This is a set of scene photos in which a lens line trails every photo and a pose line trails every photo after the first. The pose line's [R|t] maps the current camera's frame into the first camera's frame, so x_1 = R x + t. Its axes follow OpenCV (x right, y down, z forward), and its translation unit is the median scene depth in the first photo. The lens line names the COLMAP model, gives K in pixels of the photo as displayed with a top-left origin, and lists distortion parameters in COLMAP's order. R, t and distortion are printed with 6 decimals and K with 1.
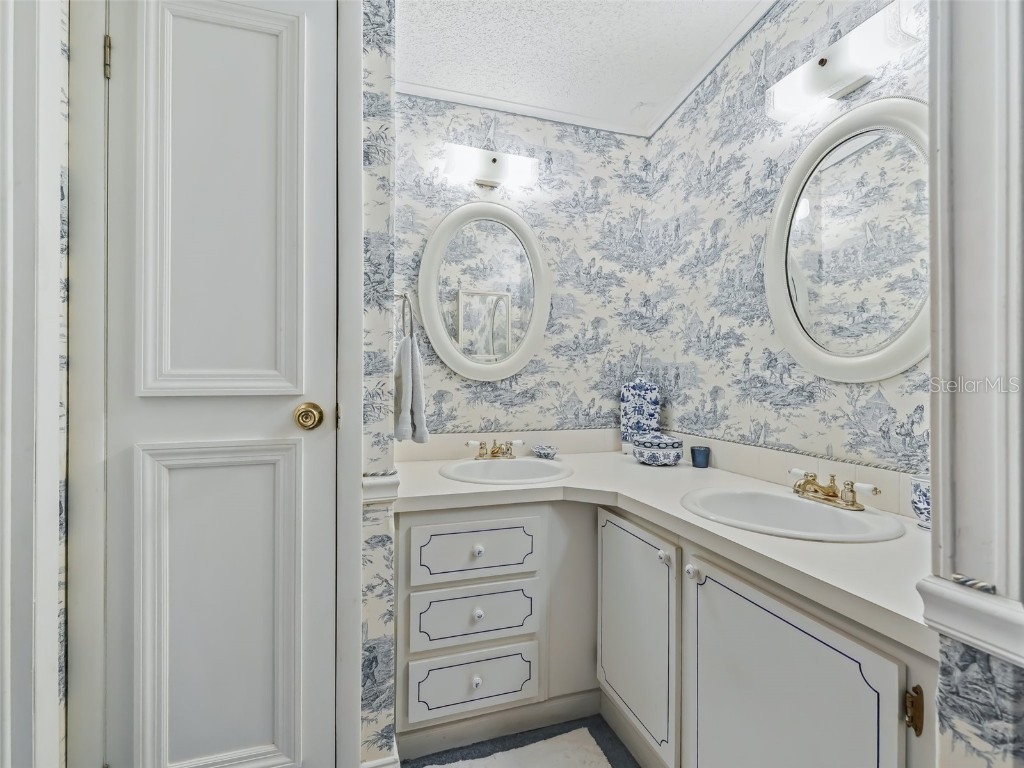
lens RADIAL K [[445.0, 0, 512.0], [0, 445.0, 384.0], [0, 0, 1]] dist [0.002464, 0.000192]
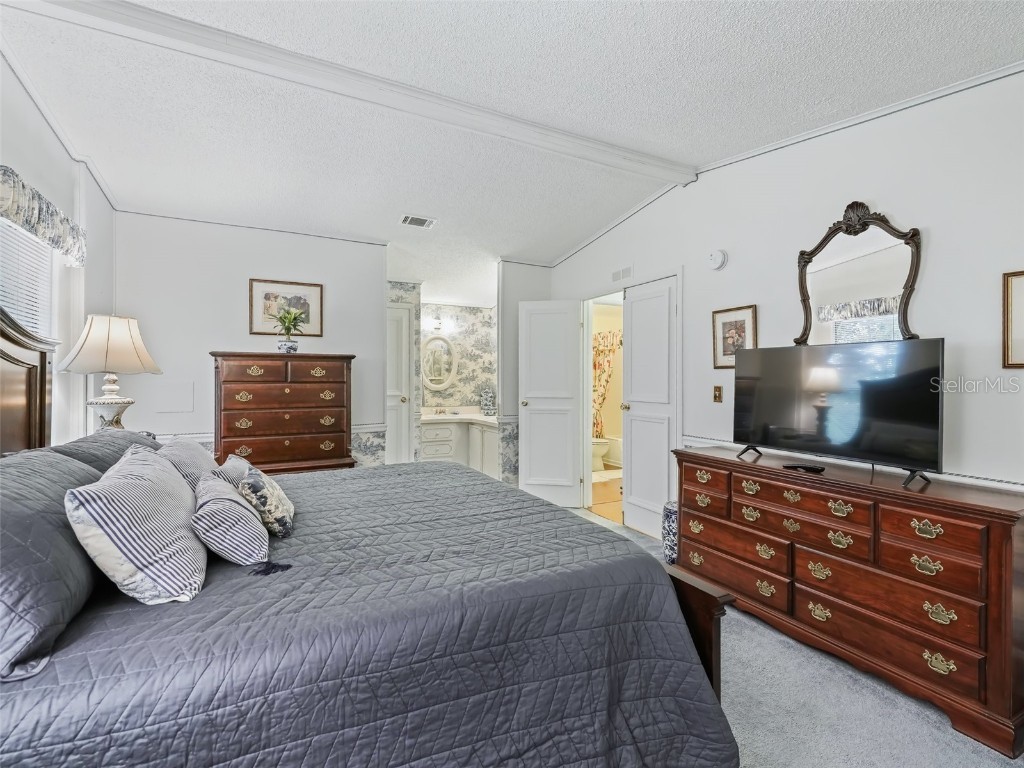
lens RADIAL K [[466.6, 0, 509.7], [0, 466.6, 370.5], [0, 0, 1]] dist [-0.000150, -0.000133]
pose [[0.987967, -0.000550, 0.154664, -0.063161], [0.004700, 0.999639, -0.026470, -0.059736], [-0.154594, 0.026878, 0.987612, -2.382525]]
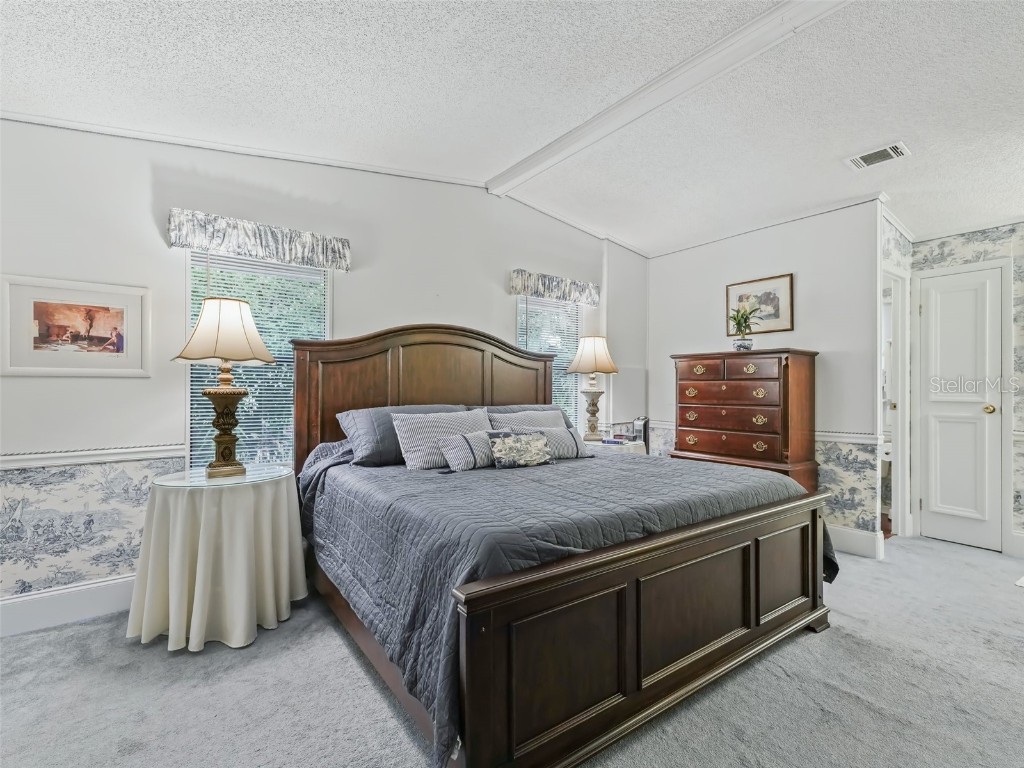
lens RADIAL K [[480.3, 0, 505.5], [0, 480.3, 382.6], [0, 0, 1]] dist [0.003714, 0.000000]
pose [[0.294674, -0.012496, -0.955516, 1.015218], [-0.013742, 0.999756, -0.017312, -0.005306], [0.955499, 0.018233, 0.294430, -1.850515]]
